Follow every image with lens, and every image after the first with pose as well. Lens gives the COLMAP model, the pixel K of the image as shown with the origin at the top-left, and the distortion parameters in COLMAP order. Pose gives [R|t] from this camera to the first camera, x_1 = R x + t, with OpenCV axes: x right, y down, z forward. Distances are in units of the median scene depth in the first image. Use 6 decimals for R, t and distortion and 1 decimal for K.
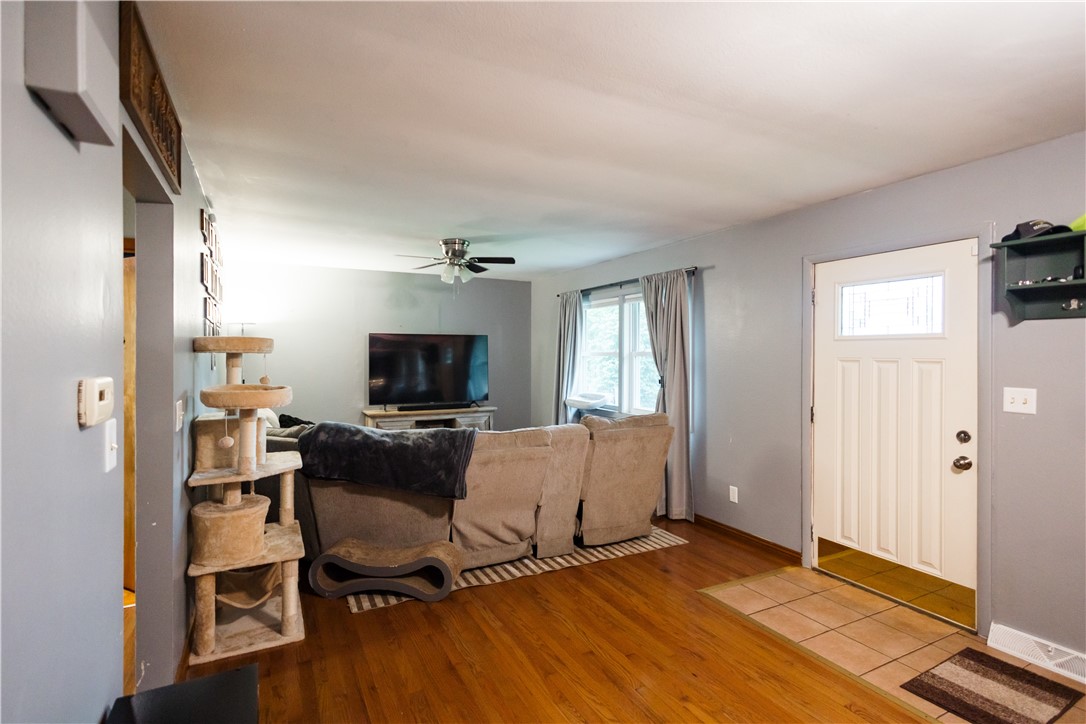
lens RADIAL K [[486.0, 0, 533.5], [0, 486.0, 356.1], [0, 0, 1]] dist [-0.001449, -0.000277]
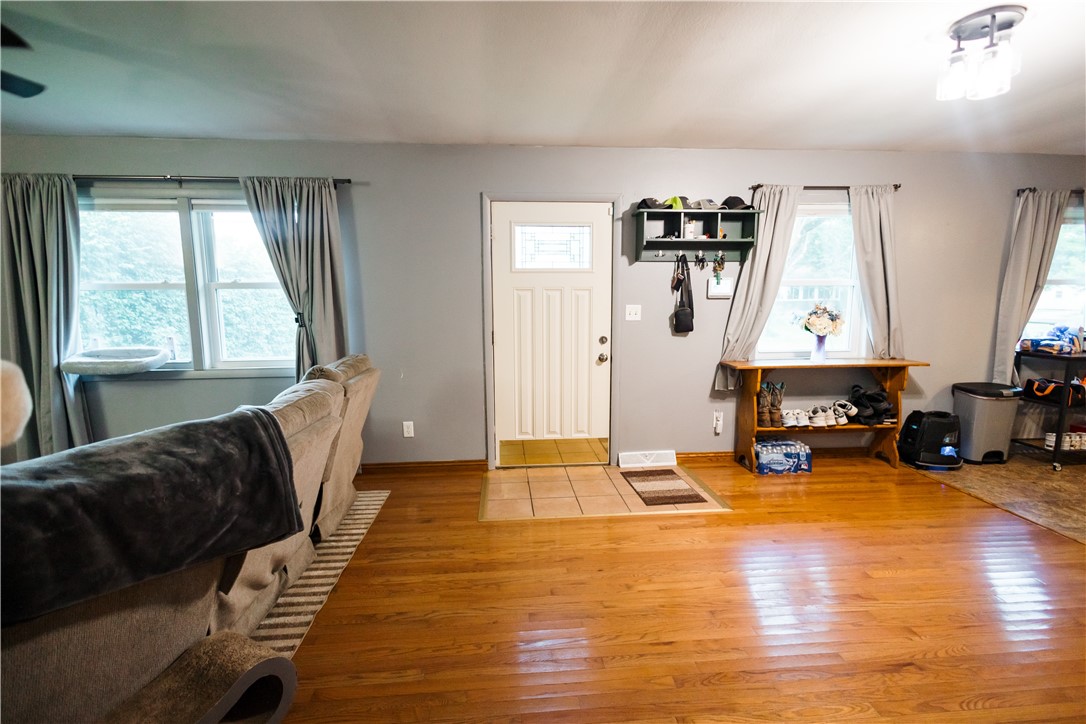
lens RADIAL K [[486.0, 0, 536.8], [0, 486.0, 361.2], [0, 0, 1]] dist [-0.001449, -0.000277]
pose [[0.413546, -0.122414, 0.902216, -0.411362], [0.008341, 0.991388, 0.130690, 0.026080], [-0.910445, -0.046521, 0.411006, 0.433520]]
